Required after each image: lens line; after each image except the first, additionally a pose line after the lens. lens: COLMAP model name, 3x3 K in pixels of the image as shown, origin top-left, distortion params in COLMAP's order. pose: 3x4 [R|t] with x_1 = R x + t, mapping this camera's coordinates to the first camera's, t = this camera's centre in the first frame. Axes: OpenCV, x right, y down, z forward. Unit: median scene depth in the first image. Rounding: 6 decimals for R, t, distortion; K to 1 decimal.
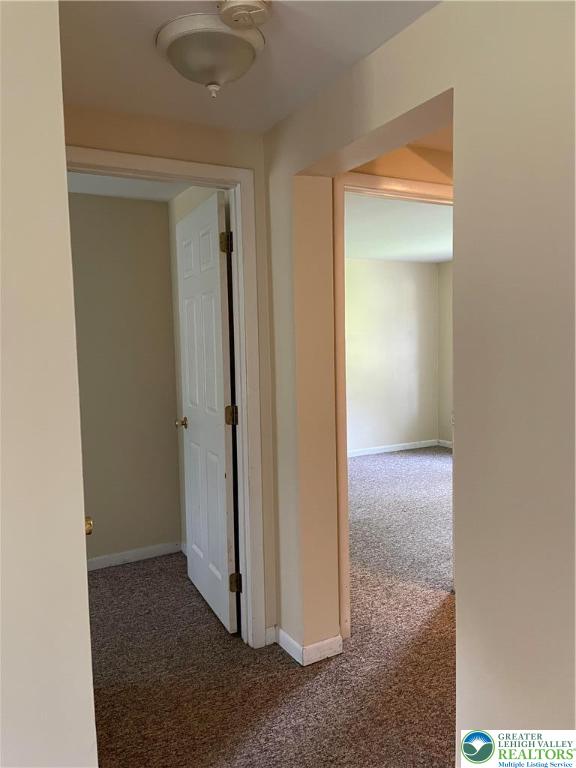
lens RADIAL K [[577.8, 0, 288.0], [0, 577.8, 384.0], [0, 0, 1]] dist [0.106034, -0.126300]
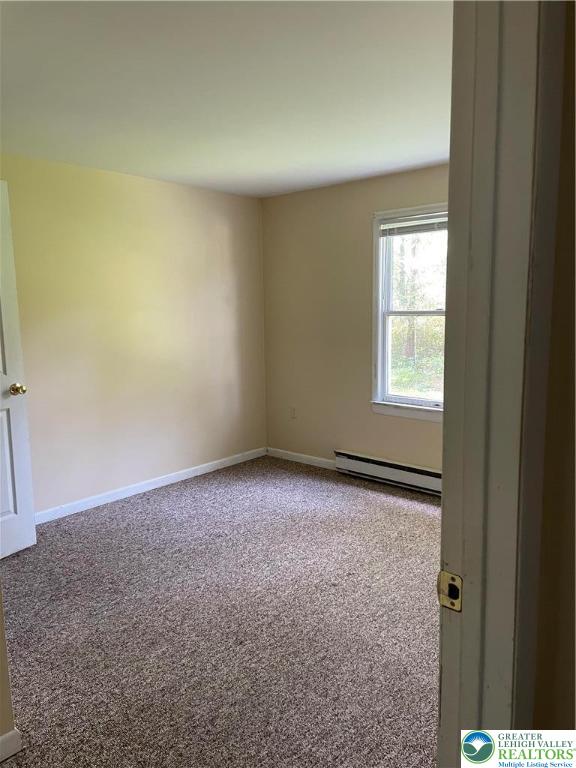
lens RADIAL K [[577.8, 0, 288.0], [0, 577.8, 384.0], [0, 0, 1]] dist [0.106034, -0.126300]
pose [[0.942660, -0.035230, 0.331890, 0.051081], [0.015601, 0.997978, 0.061623, -0.031445], [-0.333390, -0.052912, 0.941303, 0.349543]]
